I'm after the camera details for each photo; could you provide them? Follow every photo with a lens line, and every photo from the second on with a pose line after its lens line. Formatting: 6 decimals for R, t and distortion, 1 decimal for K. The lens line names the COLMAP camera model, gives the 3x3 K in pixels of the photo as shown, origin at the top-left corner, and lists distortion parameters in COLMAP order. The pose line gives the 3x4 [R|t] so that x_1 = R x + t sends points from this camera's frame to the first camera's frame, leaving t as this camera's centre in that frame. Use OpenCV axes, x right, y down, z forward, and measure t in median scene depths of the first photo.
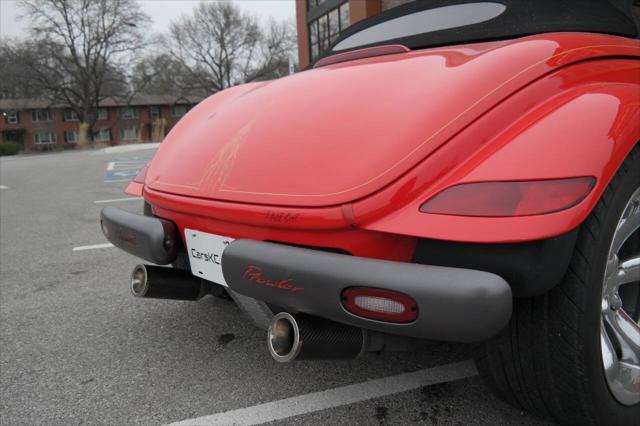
lens RADIAL K [[567.0, 0, 309.9], [0, 567.0, 212.4], [0, 0, 1]] dist [-0.000365, -0.006861]
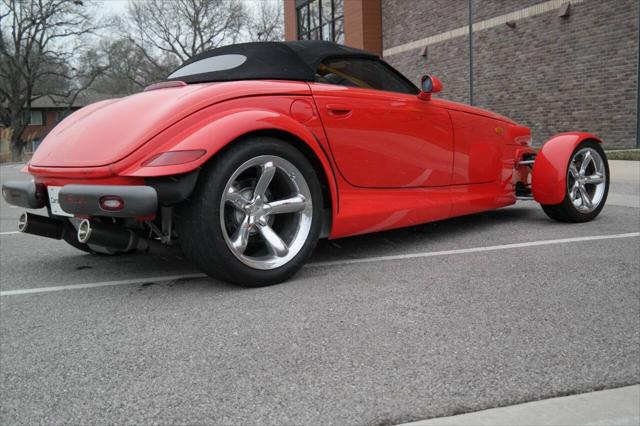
lens RADIAL K [[896.6, 0, 321.0], [0, 896.6, 224.0], [0, 0, 1]] dist [0.012406, 0.359583]
pose [[0.998569, 0.019852, -0.049665, 0.077851], [-0.022754, 0.998024, -0.058565, 0.029726], [0.048404, 0.059611, 0.997047, -0.175029]]
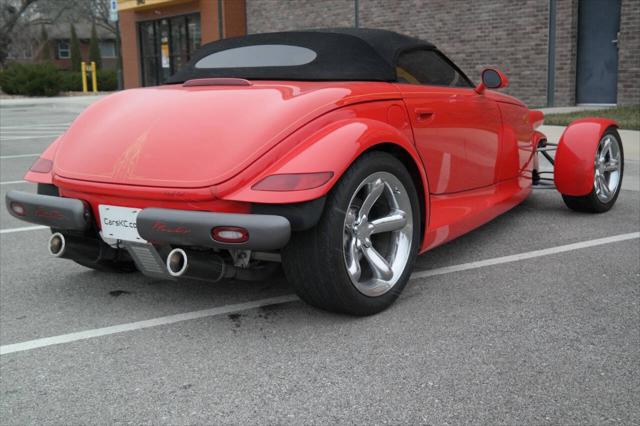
lens RADIAL K [[1013.5, 0, 320.1], [0, 1013.5, 241.6], [0, 0, 1]] dist [0.117833, 0.037682]
pose [[0.980912, -0.013901, 0.193954, -0.018174], [0.009649, 0.999692, 0.022853, 0.007241], [-0.194212, -0.020546, 0.980744, -0.178065]]
